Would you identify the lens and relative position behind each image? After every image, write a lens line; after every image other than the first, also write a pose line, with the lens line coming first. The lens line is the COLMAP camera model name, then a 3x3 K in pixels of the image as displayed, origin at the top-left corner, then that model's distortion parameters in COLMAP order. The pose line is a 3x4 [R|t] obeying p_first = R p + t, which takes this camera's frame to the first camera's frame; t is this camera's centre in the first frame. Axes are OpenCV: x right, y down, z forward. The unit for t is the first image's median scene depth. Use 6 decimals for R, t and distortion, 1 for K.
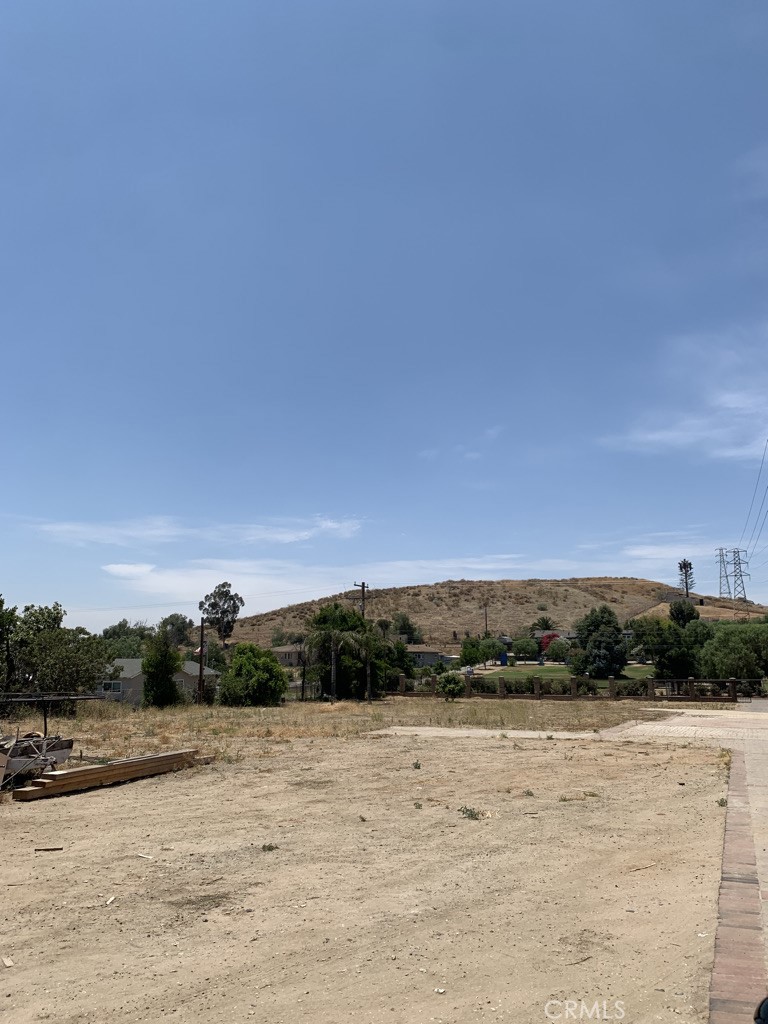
lens RADIAL K [[790.1, 0, 380.5], [0, 790.1, 492.6], [0, 0, 1]] dist [0.037513, -0.035271]
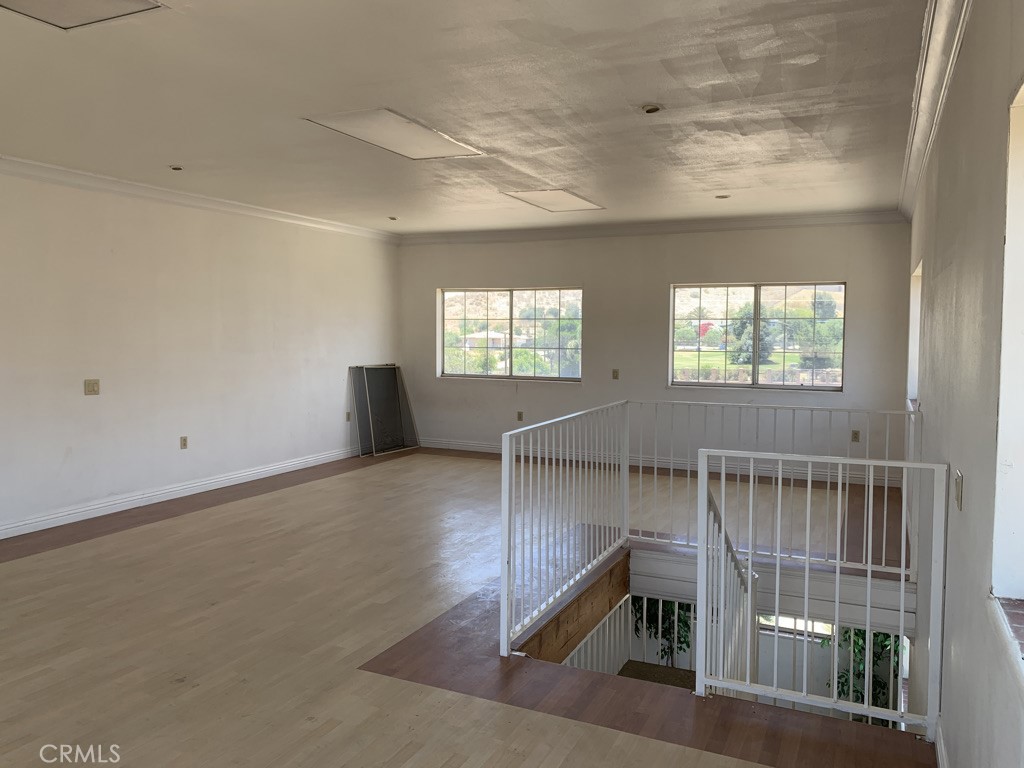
lens RADIAL K [[790.1, 0, 511.7], [0, 790.1, 391.6], [0, 0, 1]] dist [0.037513, -0.035271]
pose [[0.999958, 0.005111, -0.007668, -0.150699], [-0.002777, 0.960556, 0.278074, -0.115059], [0.008786, -0.278041, 0.960529, -0.356374]]
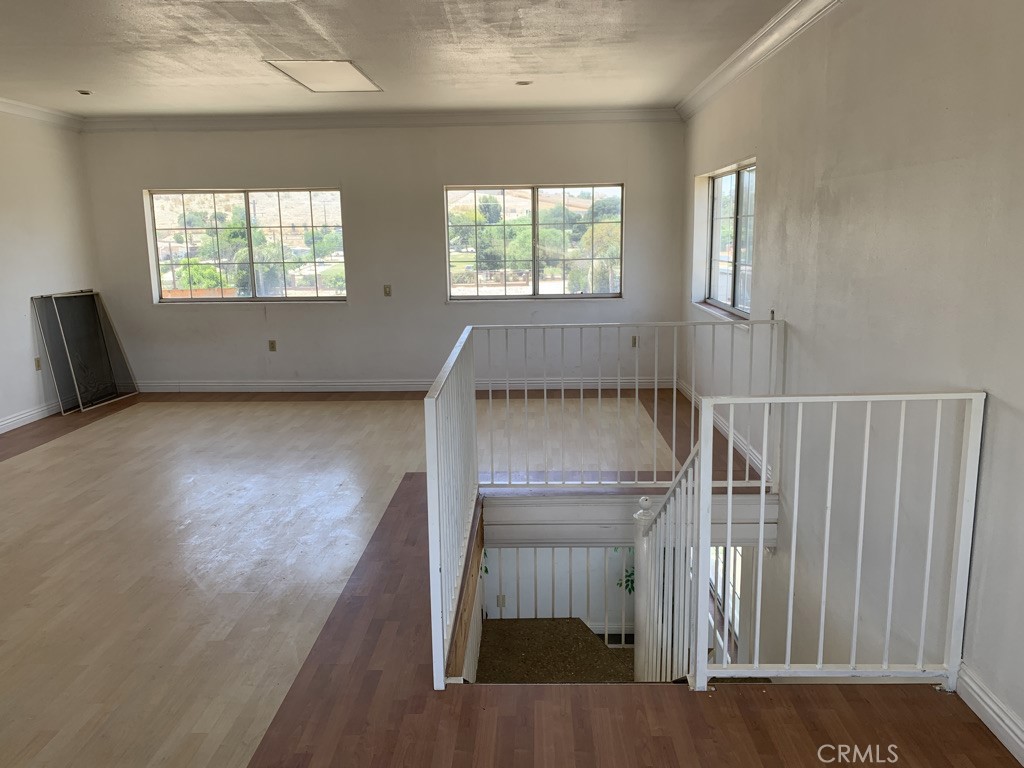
lens RADIAL K [[790.1, 0, 510.7], [0, 790.1, 386.1], [0, 0, 1]] dist [0.037513, -0.035271]
pose [[0.922040, -0.089852, 0.376521, -0.165750], [-0.060803, 0.926995, 0.370113, -0.111440], [-0.382289, -0.364153, 0.849263, -0.334385]]
